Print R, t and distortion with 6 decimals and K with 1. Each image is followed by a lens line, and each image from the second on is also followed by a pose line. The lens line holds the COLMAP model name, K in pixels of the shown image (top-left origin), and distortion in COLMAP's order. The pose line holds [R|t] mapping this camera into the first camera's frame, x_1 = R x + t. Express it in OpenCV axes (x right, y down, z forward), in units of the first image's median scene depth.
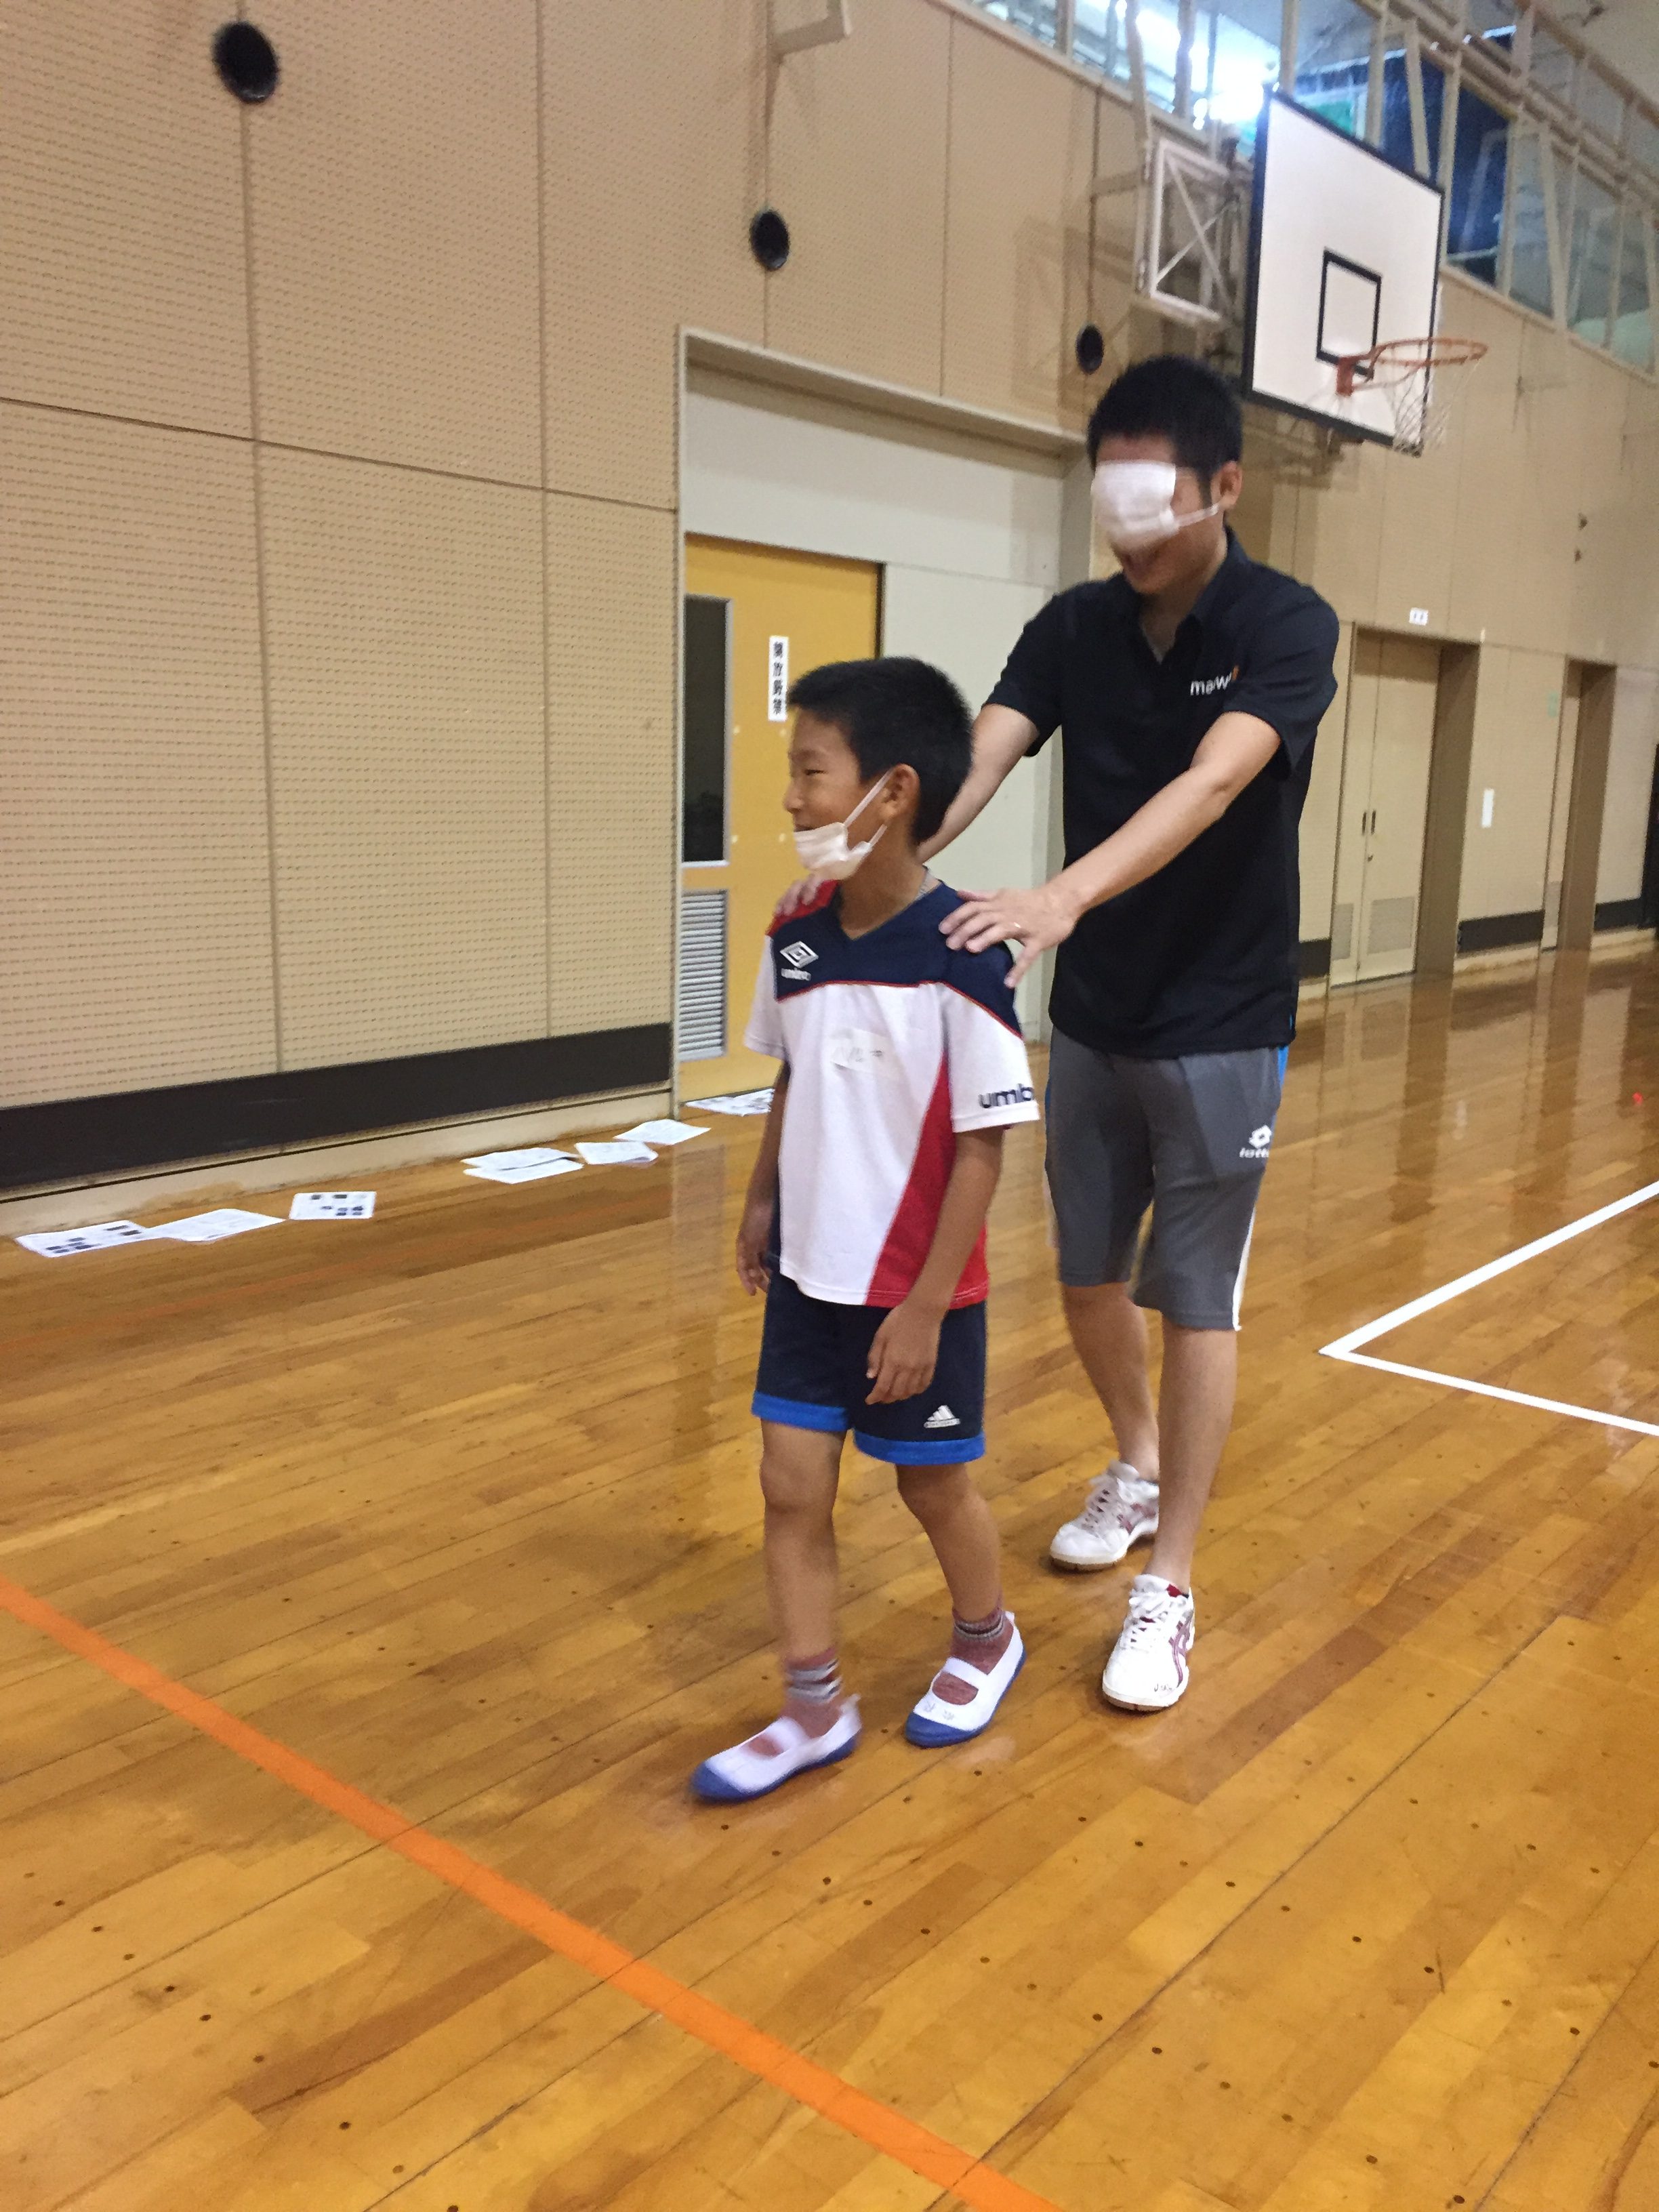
lens RADIAL K [[1905.5, 0, 825.9], [0, 1905.5, 1106.9], [0, 0, 1]] dist [0.031619, -0.002182]
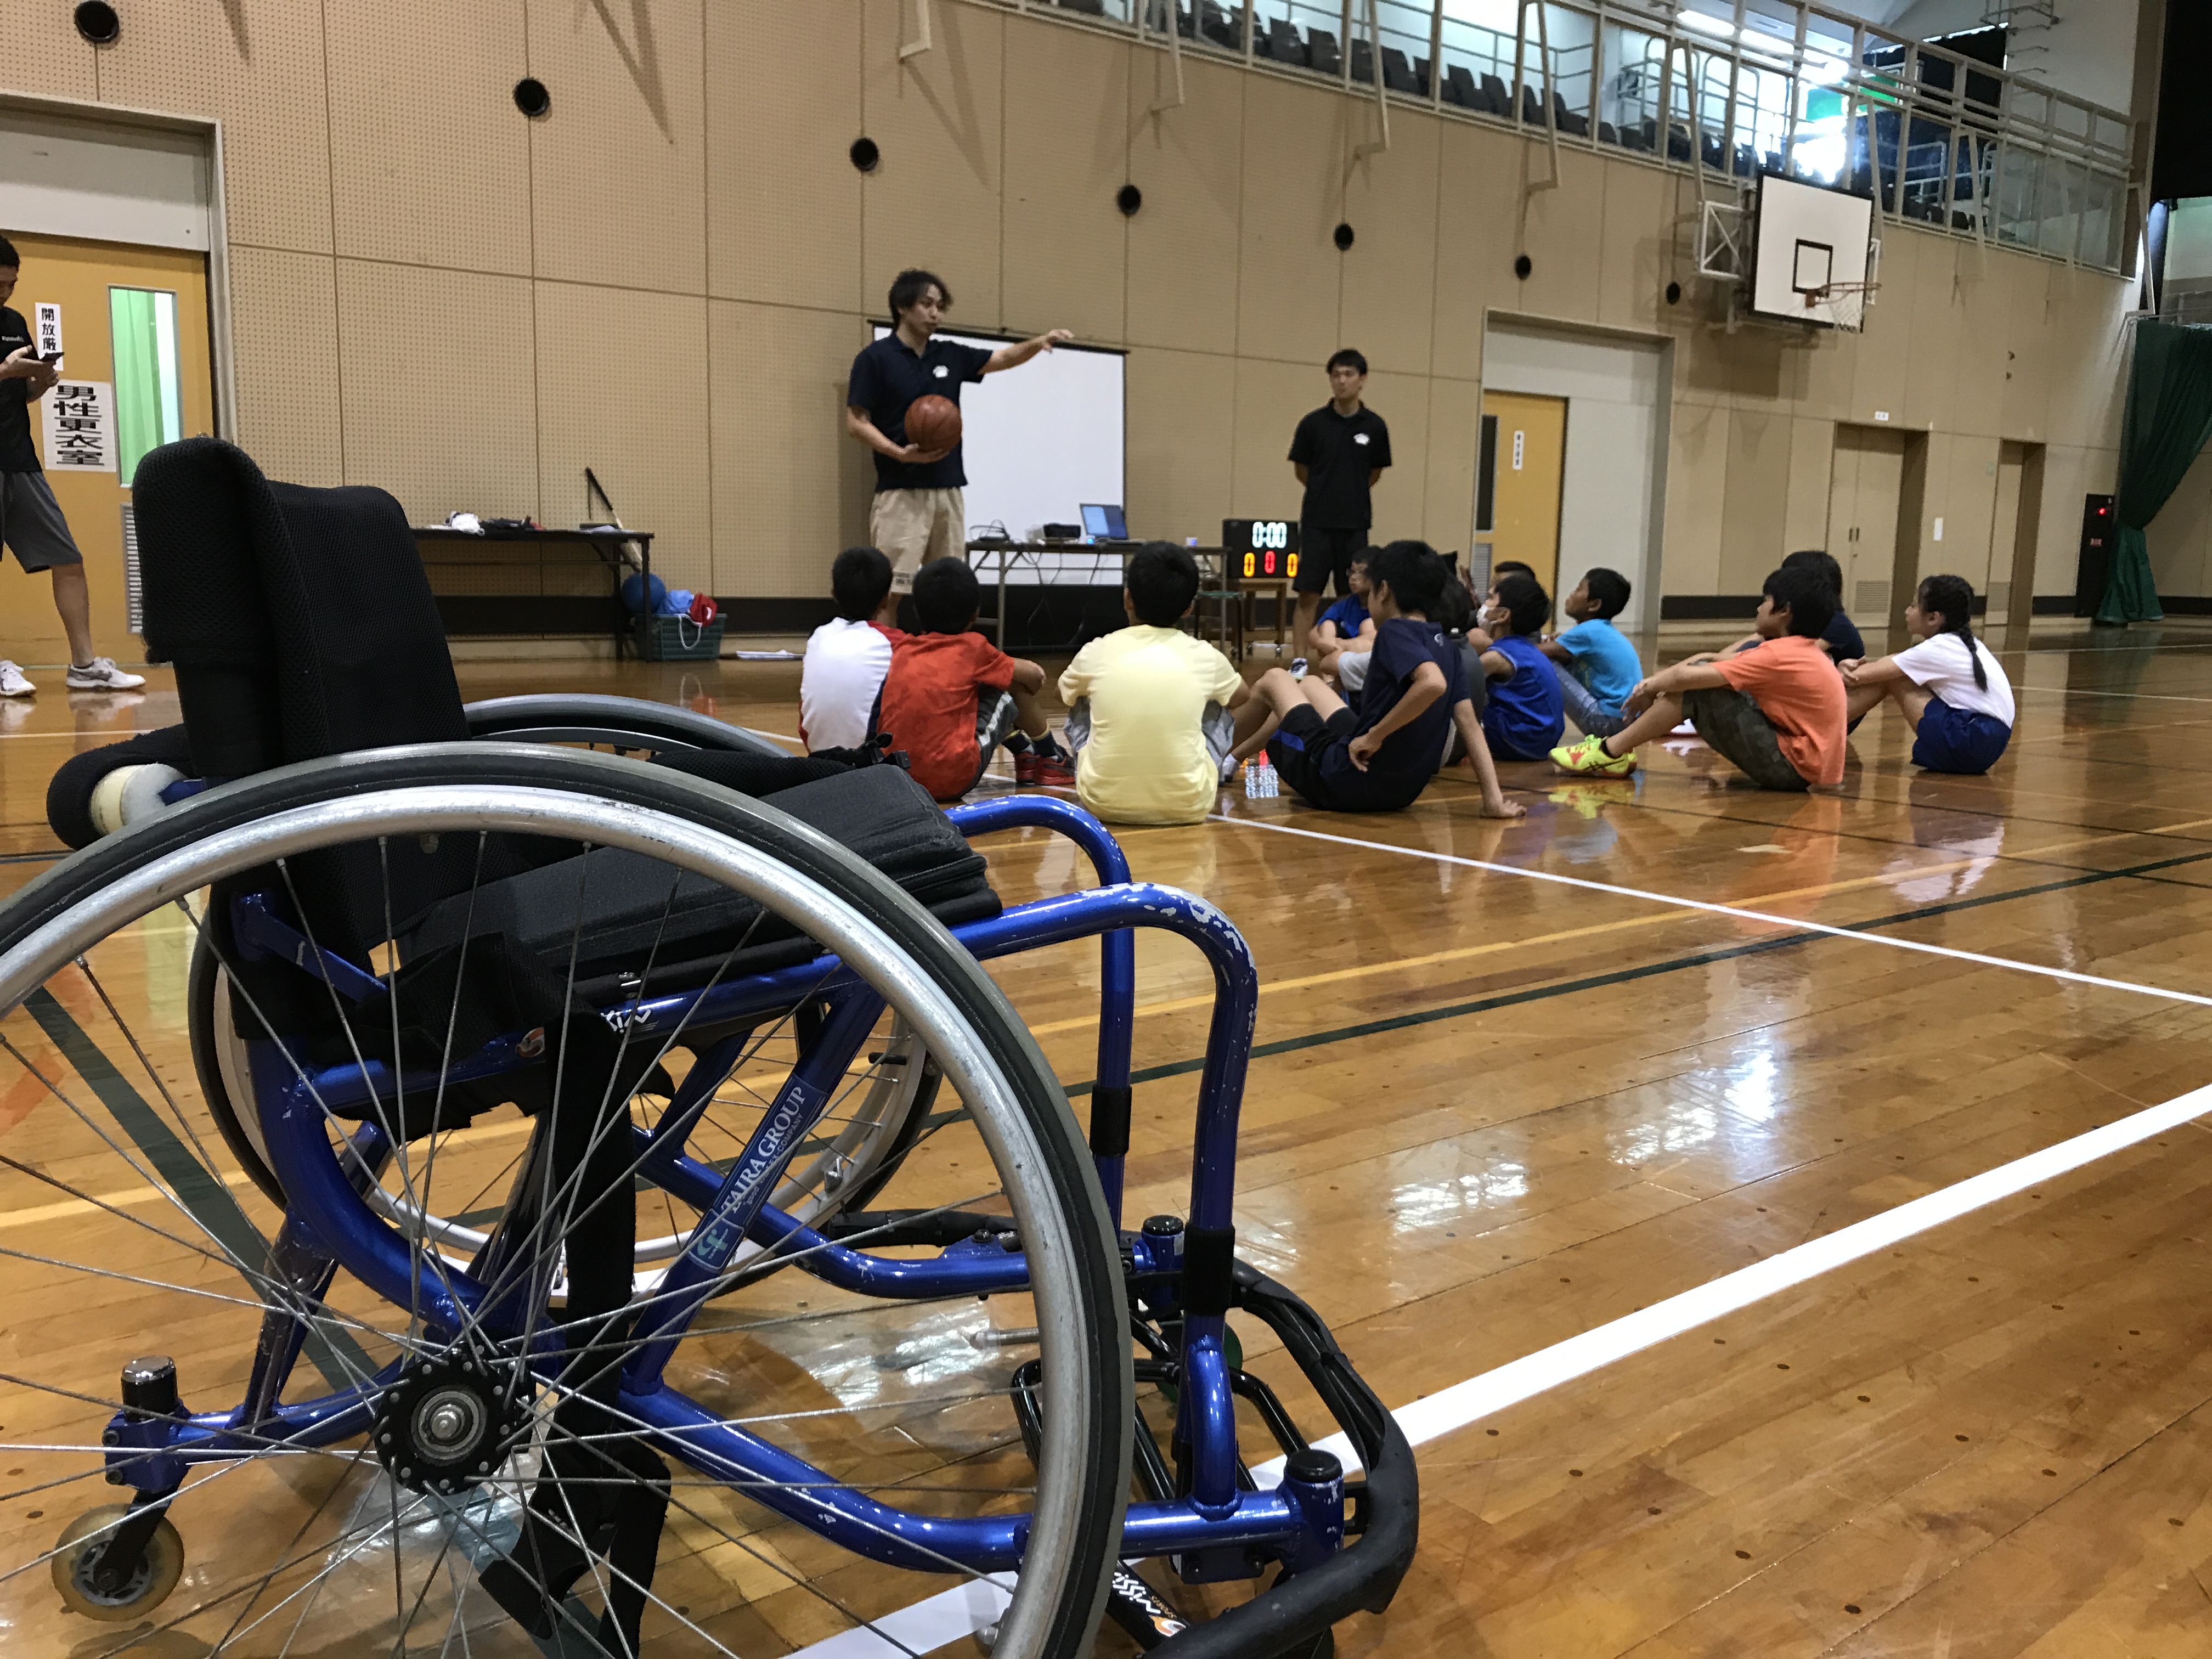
lens RADIAL K [[1806.6, 0, 1109.4], [0, 1806.6, 835.7], [0, 0, 1]] dist [-0.011107, 0.009136]
pose [[0.977608, 0.029873, -0.208303, -0.035517], [-0.034868, 0.999185, -0.020346, 0.255415], [0.207525, 0.027154, 0.977853, -1.028978]]
